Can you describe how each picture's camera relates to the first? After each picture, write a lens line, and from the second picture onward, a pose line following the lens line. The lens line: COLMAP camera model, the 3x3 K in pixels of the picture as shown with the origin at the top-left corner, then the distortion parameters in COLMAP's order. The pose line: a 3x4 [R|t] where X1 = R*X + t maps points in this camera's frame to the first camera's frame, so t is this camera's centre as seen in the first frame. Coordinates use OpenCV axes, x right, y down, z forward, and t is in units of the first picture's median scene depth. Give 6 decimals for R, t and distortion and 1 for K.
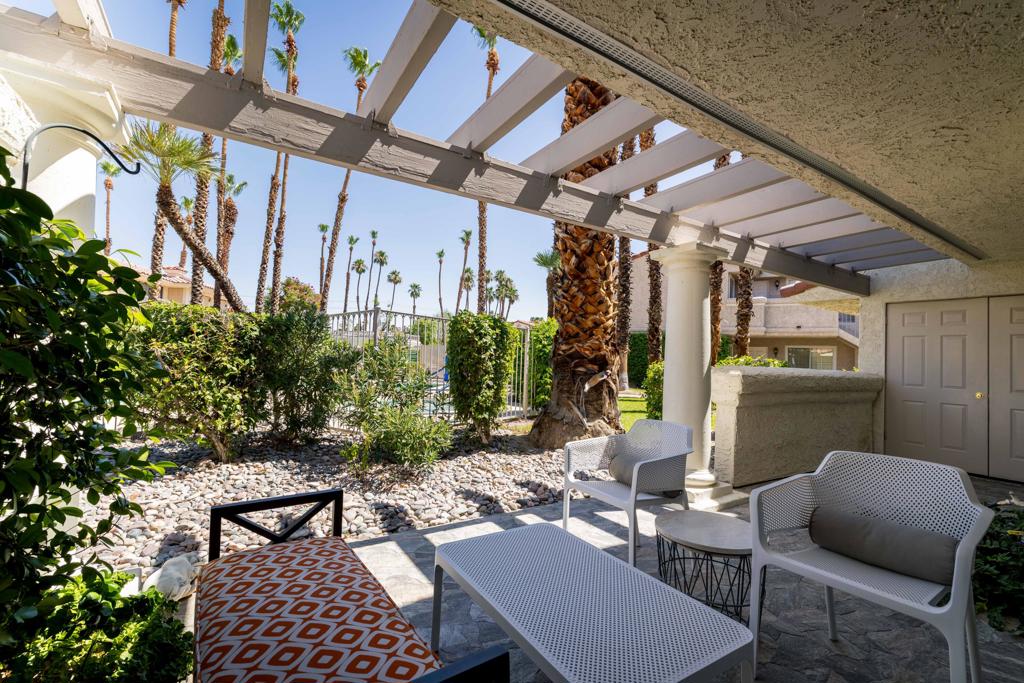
lens RADIAL K [[446.3, 0, 514.9], [0, 446.3, 347.6], [0, 0, 1]] dist [-0.002537, -0.000175]
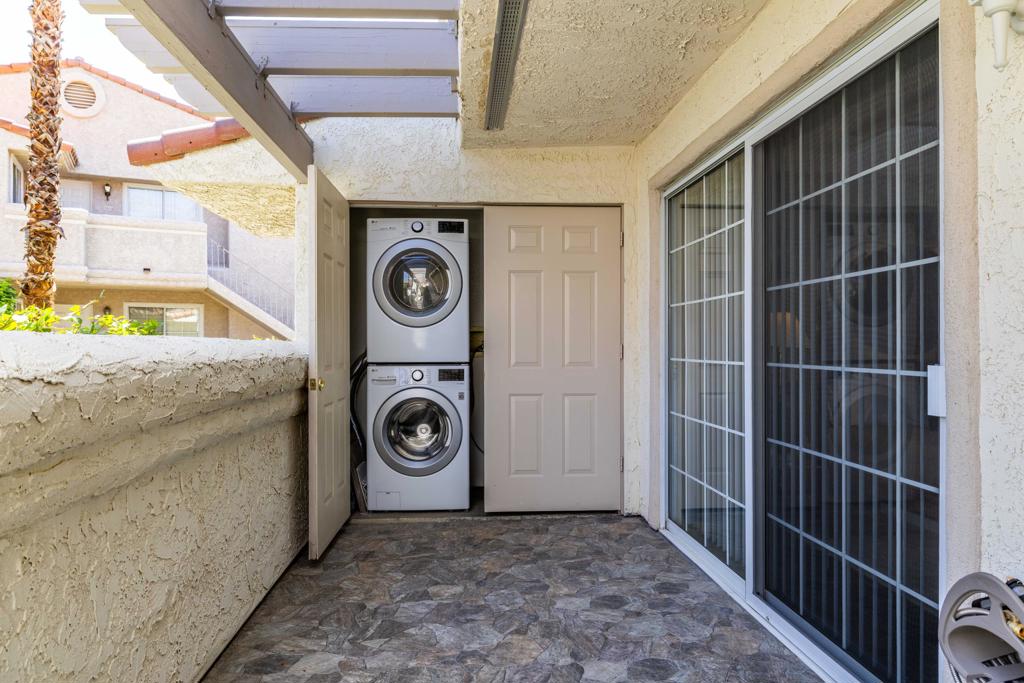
lens RADIAL K [[662.6, 0, 483.6], [0, 662.6, 343.1], [0, 0, 1]] dist [-0.000469, -0.001116]
pose [[0.495878, -0.031139, 0.867834, 0.112920], [-0.006647, 0.999191, 0.039651, 0.011319], [-0.868367, -0.025431, 0.495270, 0.205632]]
